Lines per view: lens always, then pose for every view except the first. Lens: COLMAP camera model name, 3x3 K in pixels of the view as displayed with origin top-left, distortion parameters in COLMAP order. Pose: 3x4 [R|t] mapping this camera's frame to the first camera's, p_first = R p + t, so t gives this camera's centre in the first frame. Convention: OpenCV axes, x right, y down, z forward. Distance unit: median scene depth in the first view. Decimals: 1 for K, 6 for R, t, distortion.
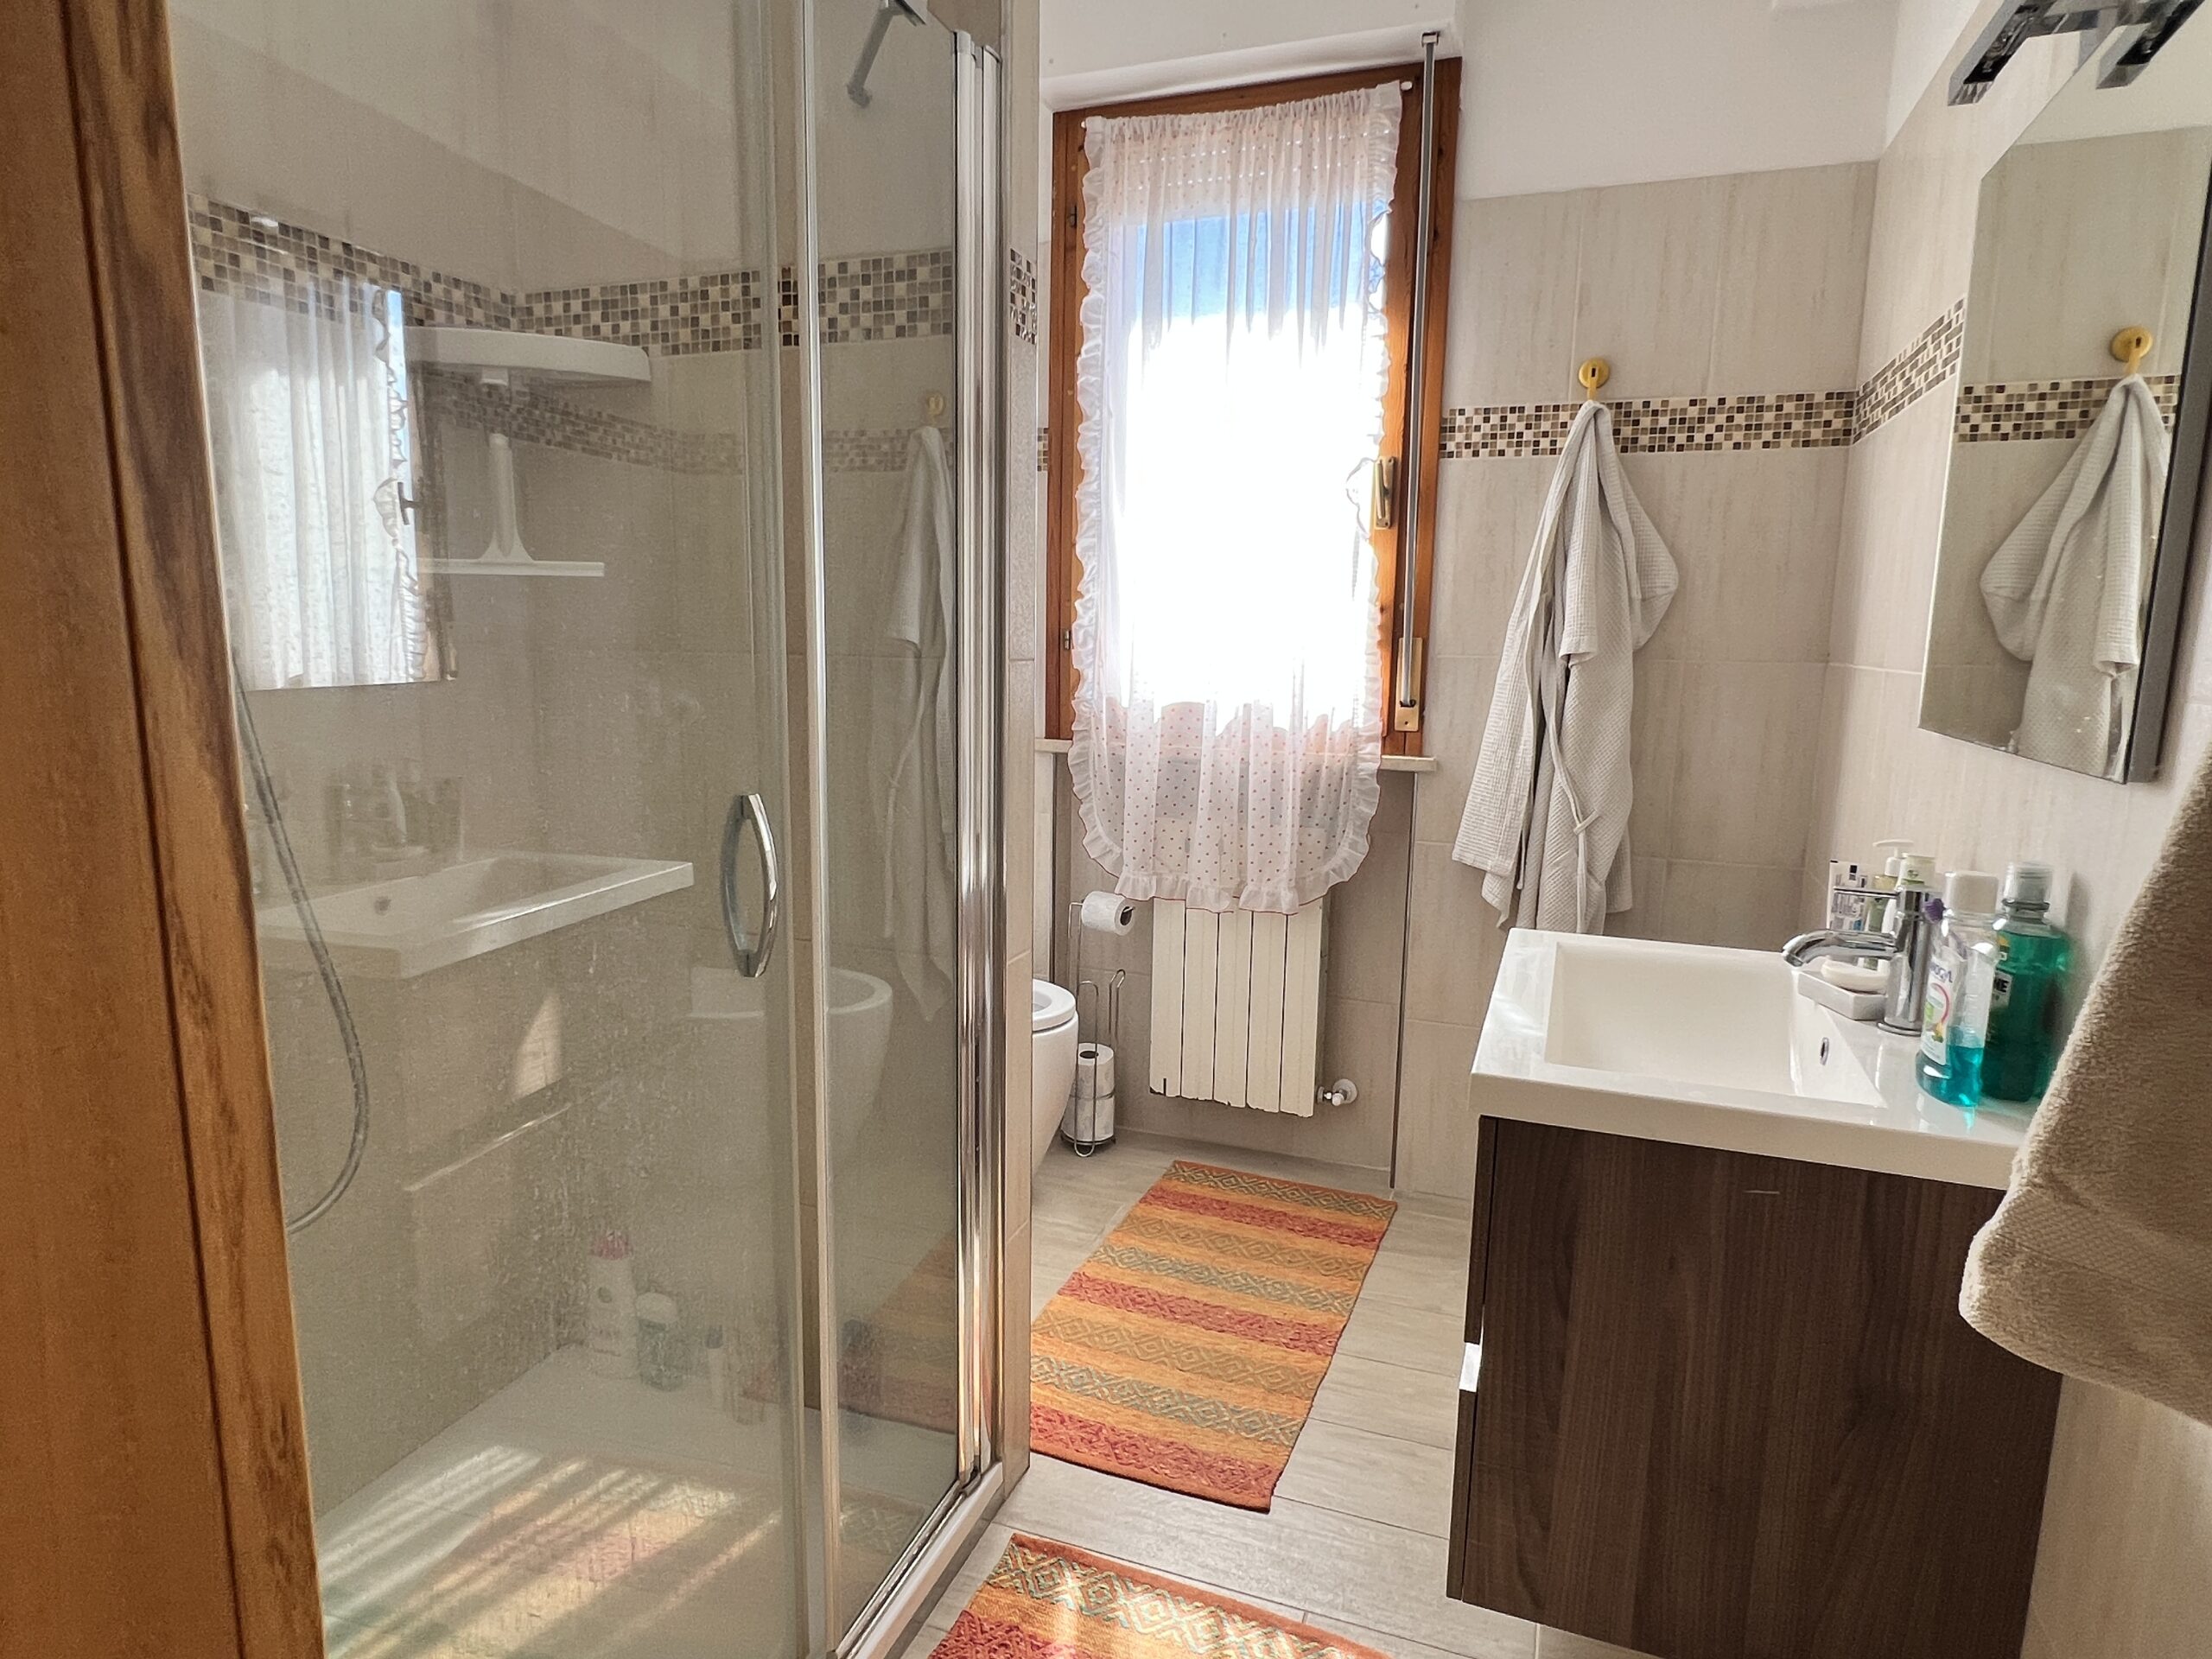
lens RADIAL K [[1245.9, 0, 1096.0], [0, 1245.9, 832.5], [0, 0, 1]] dist [0.000075, -0.001215]
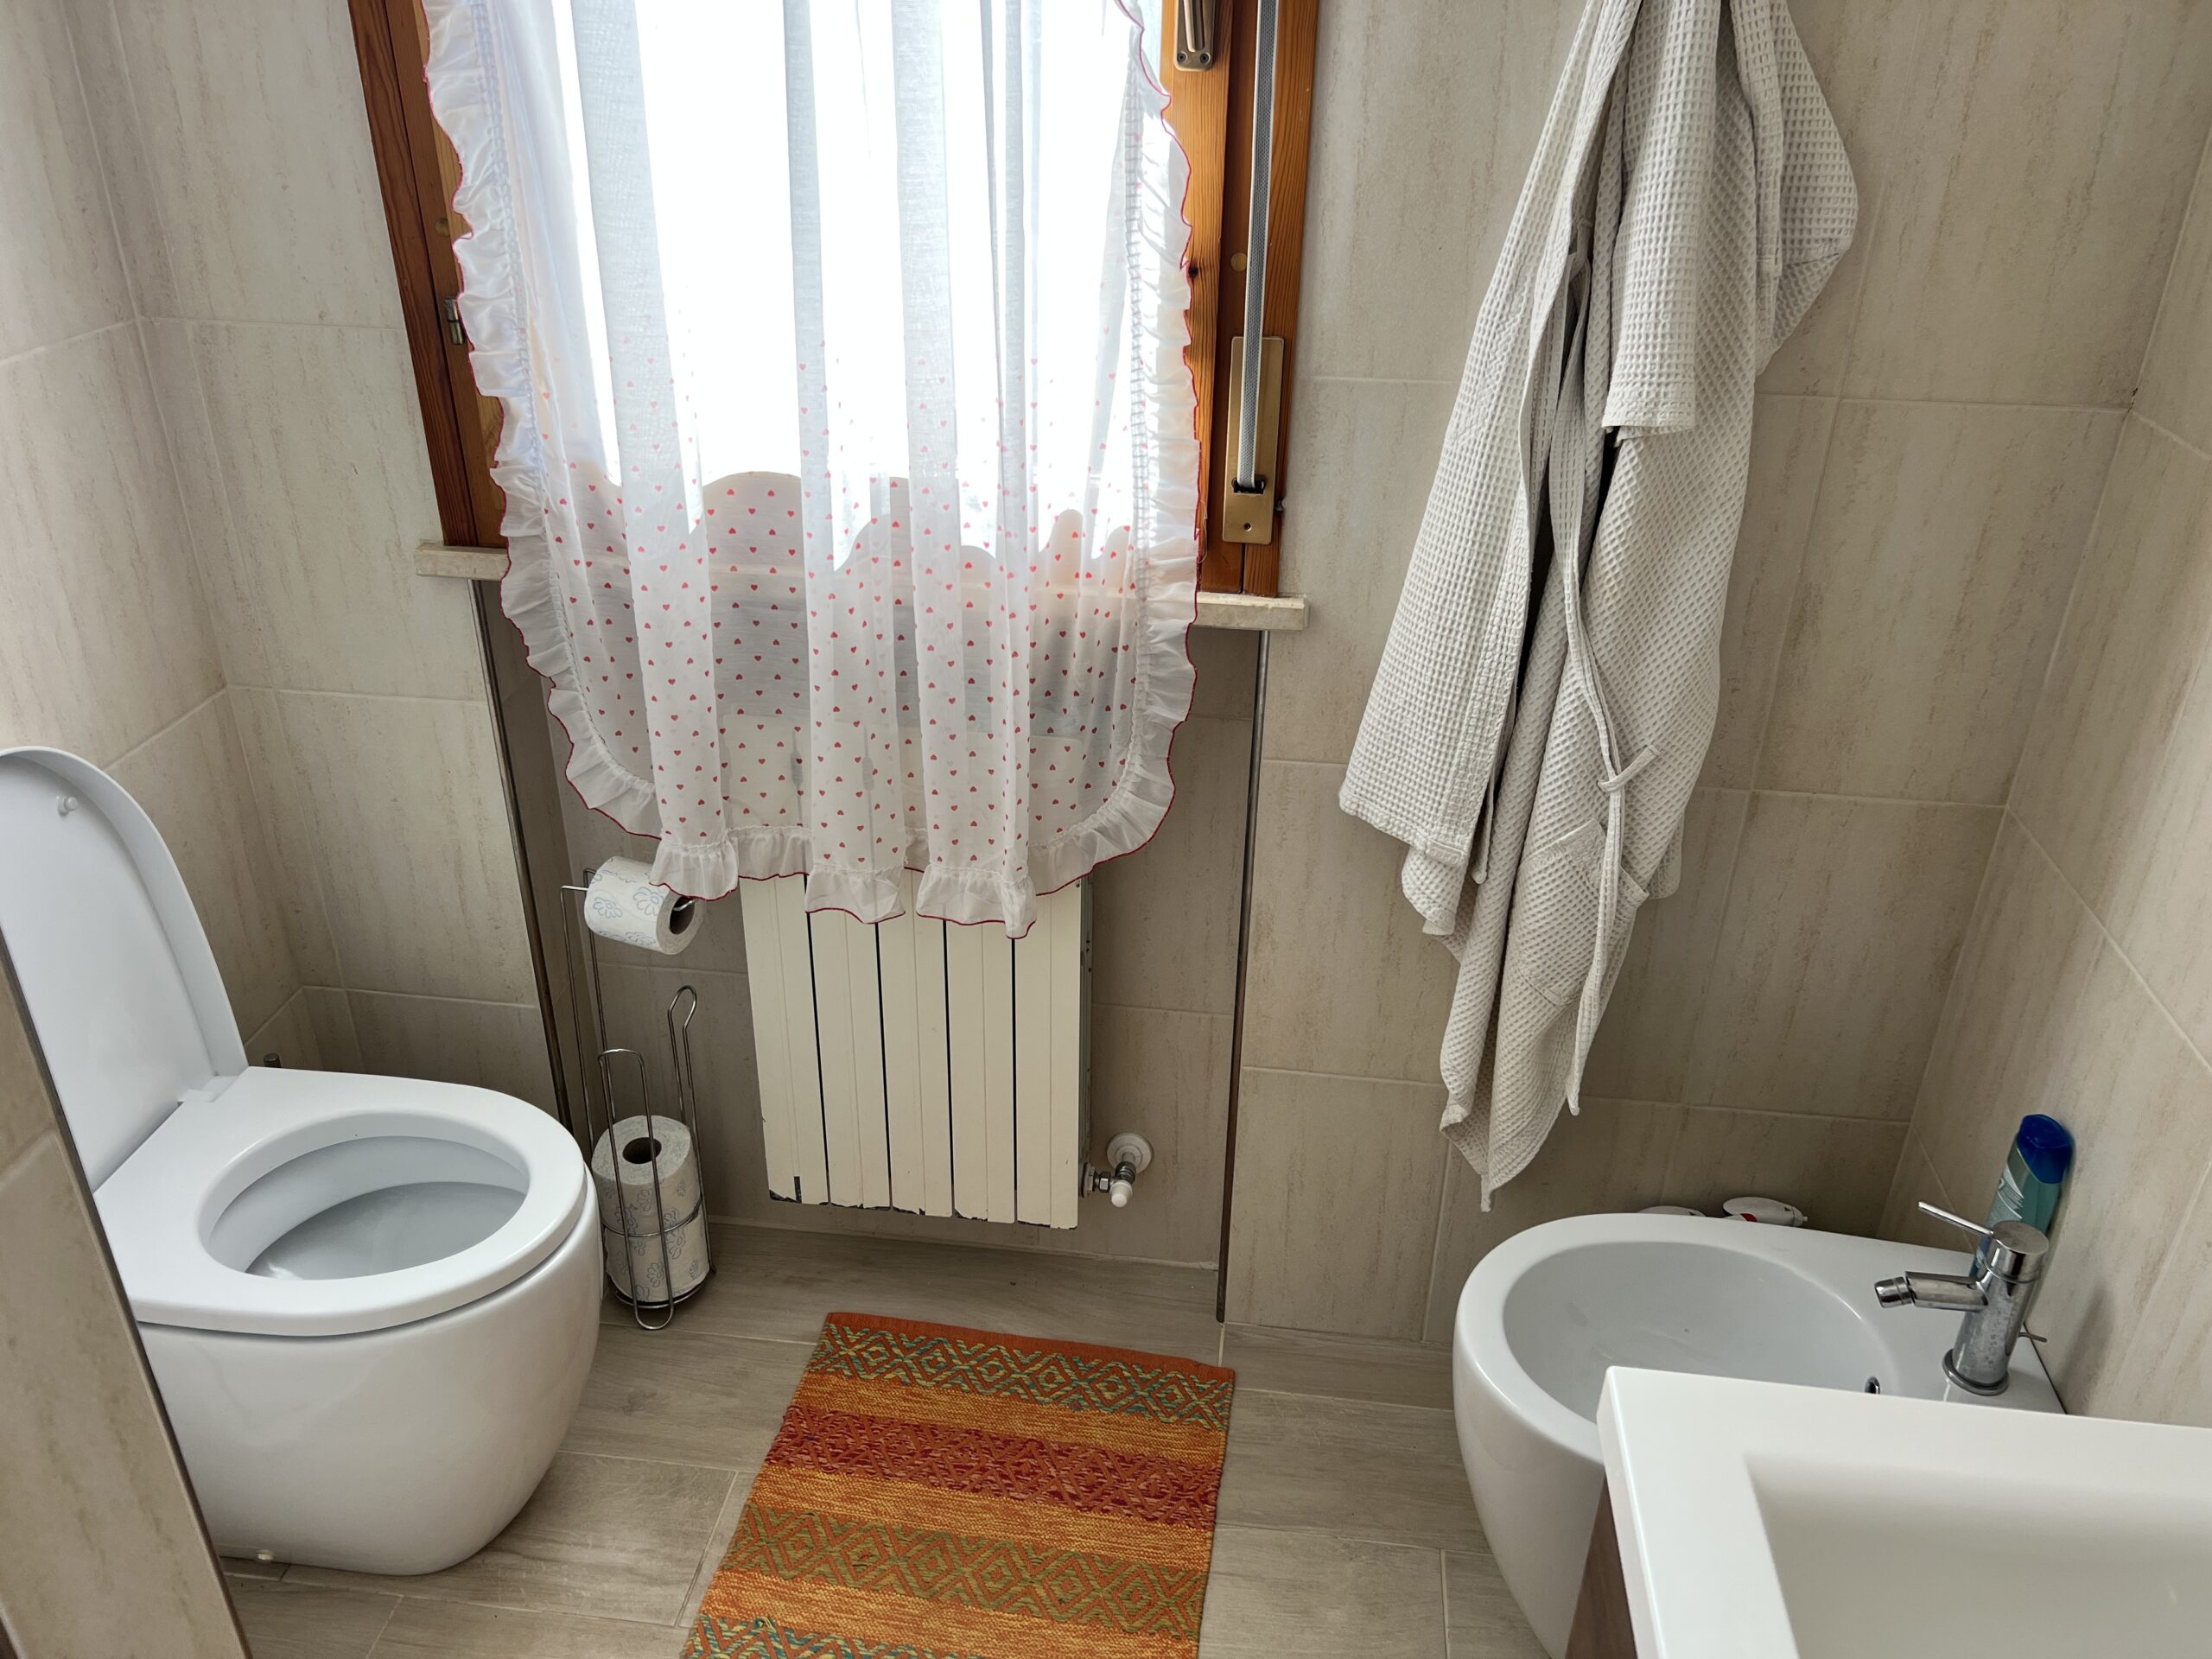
lens RADIAL K [[1653.8, 0, 1106.0], [0, 1653.8, 829.5], [0, 0, 1]] dist [0.087135, -0.119612]
pose [[0.970807, -0.112151, 0.212028, 0.054413], [0.037056, 0.943472, 0.329373, -0.183327], [-0.236982, -0.311901, 0.920085, 0.403074]]
